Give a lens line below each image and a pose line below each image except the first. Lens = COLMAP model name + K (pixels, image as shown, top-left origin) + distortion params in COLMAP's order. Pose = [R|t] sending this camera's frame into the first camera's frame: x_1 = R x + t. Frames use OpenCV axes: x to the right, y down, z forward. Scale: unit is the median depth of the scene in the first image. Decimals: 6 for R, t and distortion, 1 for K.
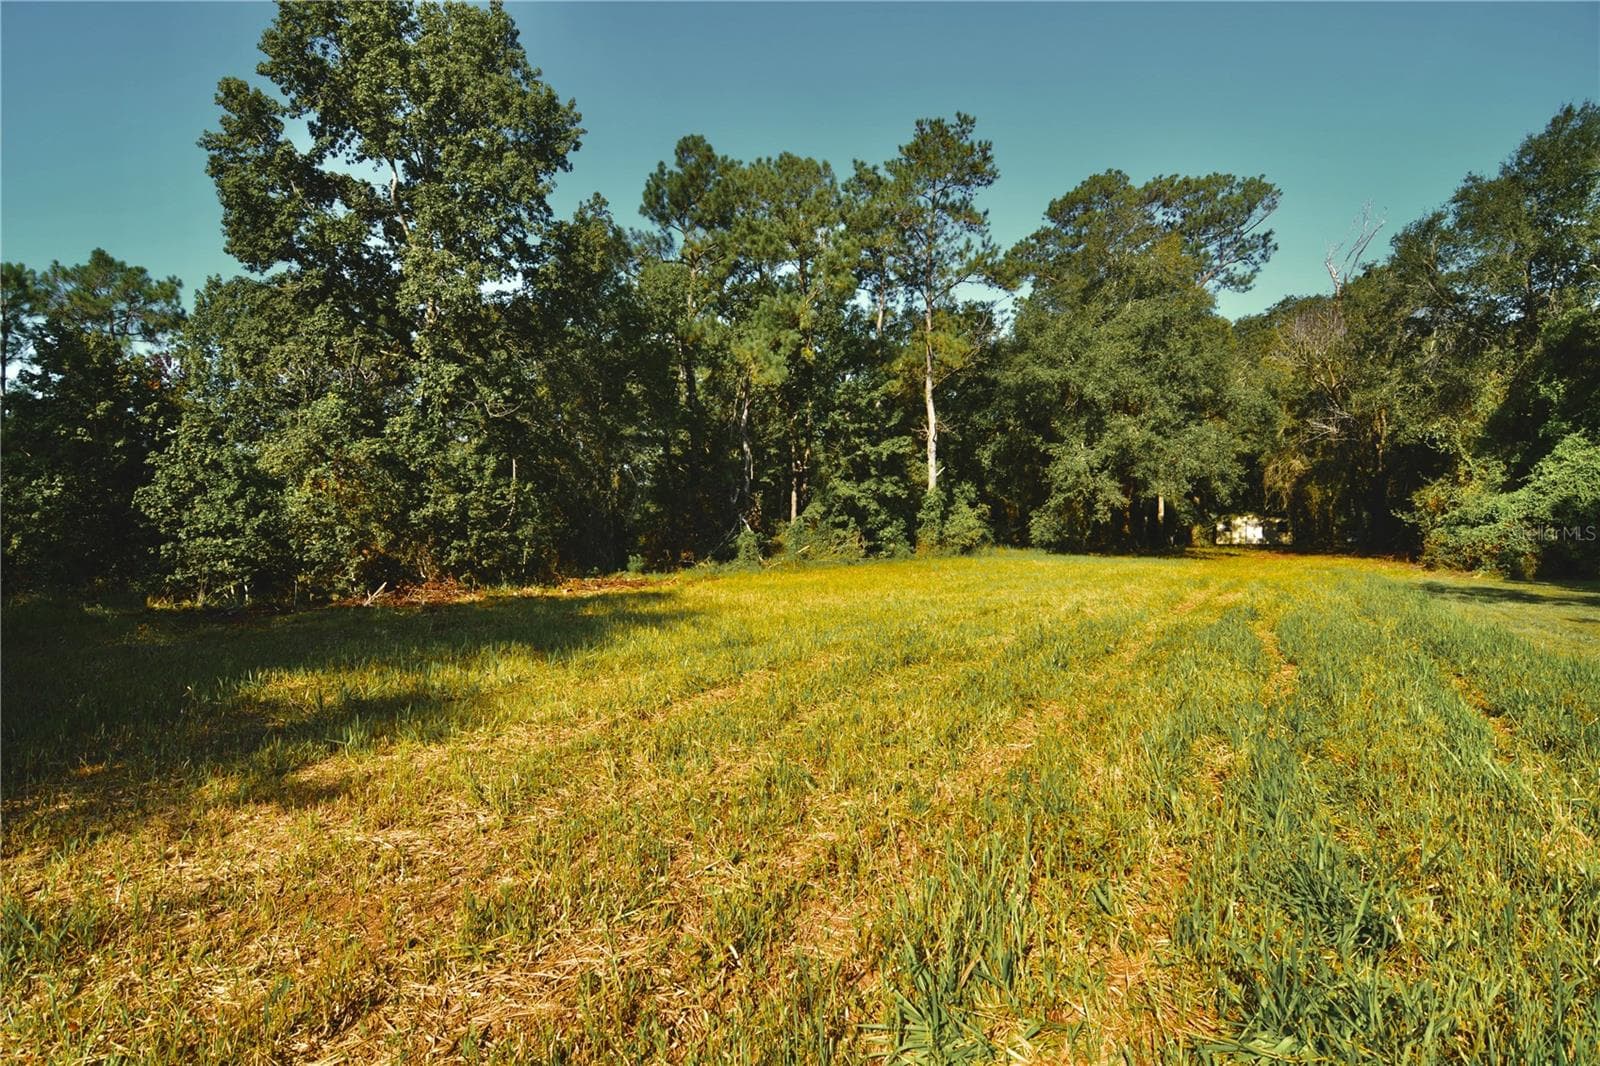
lens RADIAL K [[764.2, 0, 794.5], [0, 764.2, 529.9], [0, 0, 1]] dist [-0.015791, -0.004835]
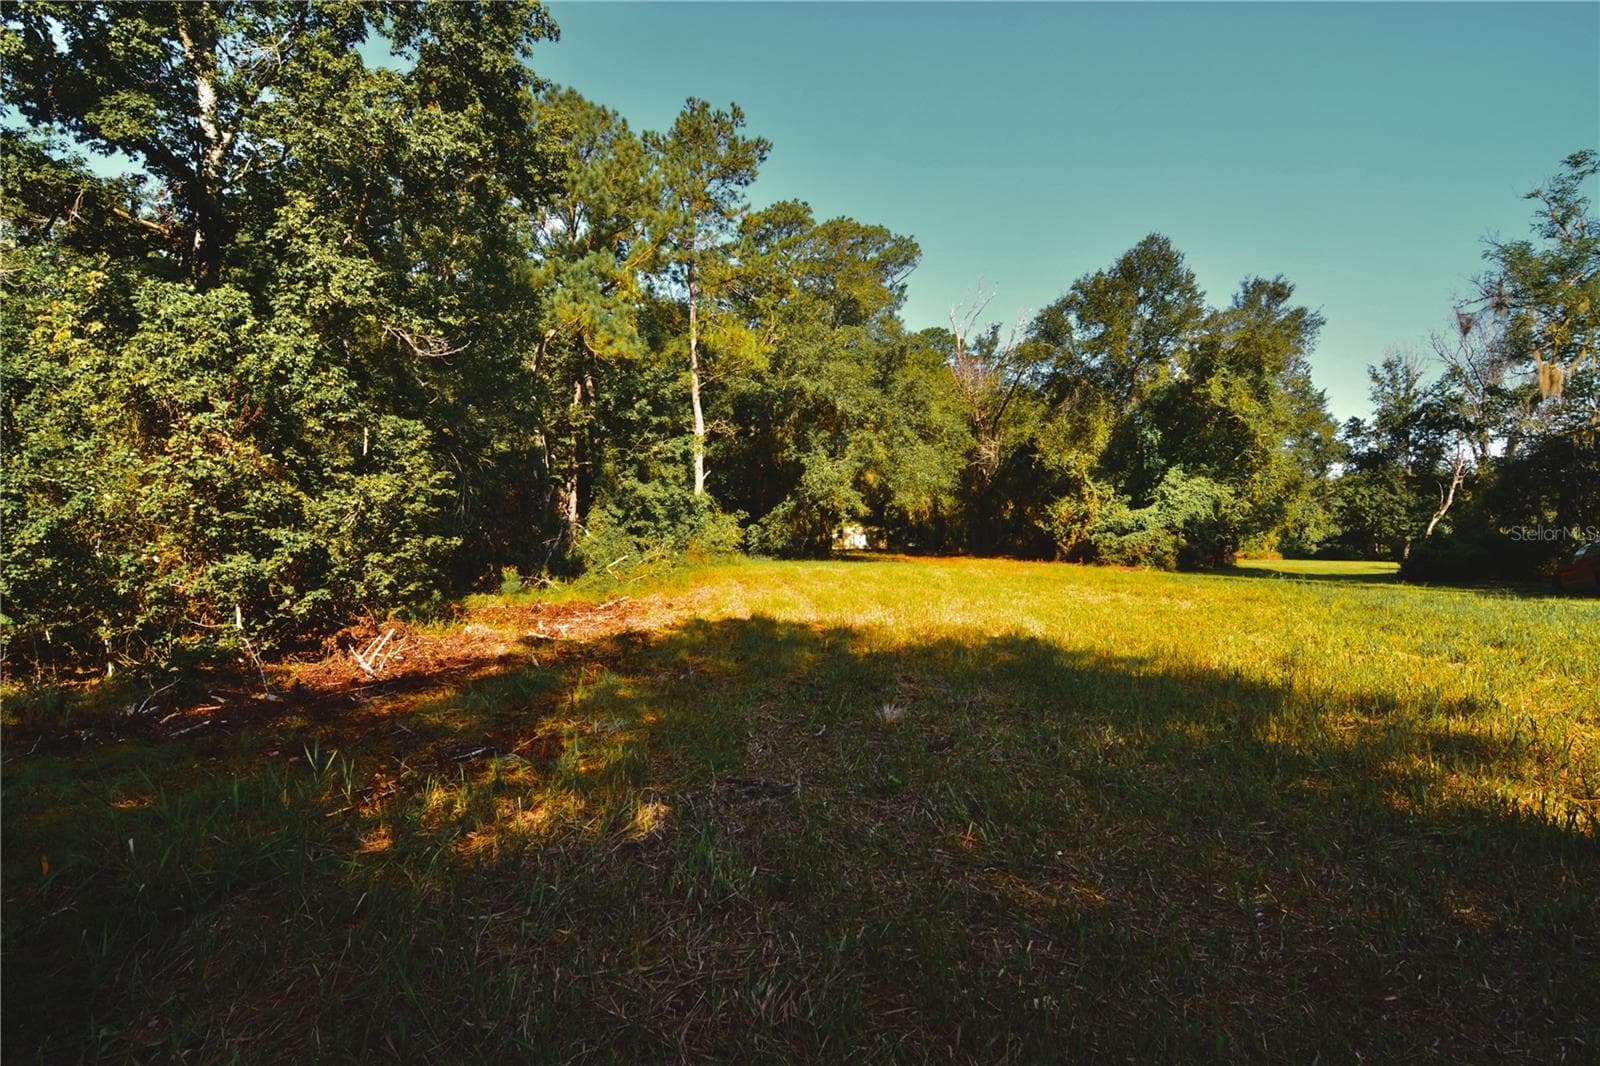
lens RADIAL K [[764.2, 0, 799.3], [0, 764.2, 535.5], [0, 0, 1]] dist [-0.015791, -0.004835]
pose [[0.817427, -0.000560, 0.576032, -0.275719], [0.003201, 0.999989, -0.003571, 0.002043], [-0.576023, 0.004763, 0.817420, 0.171933]]
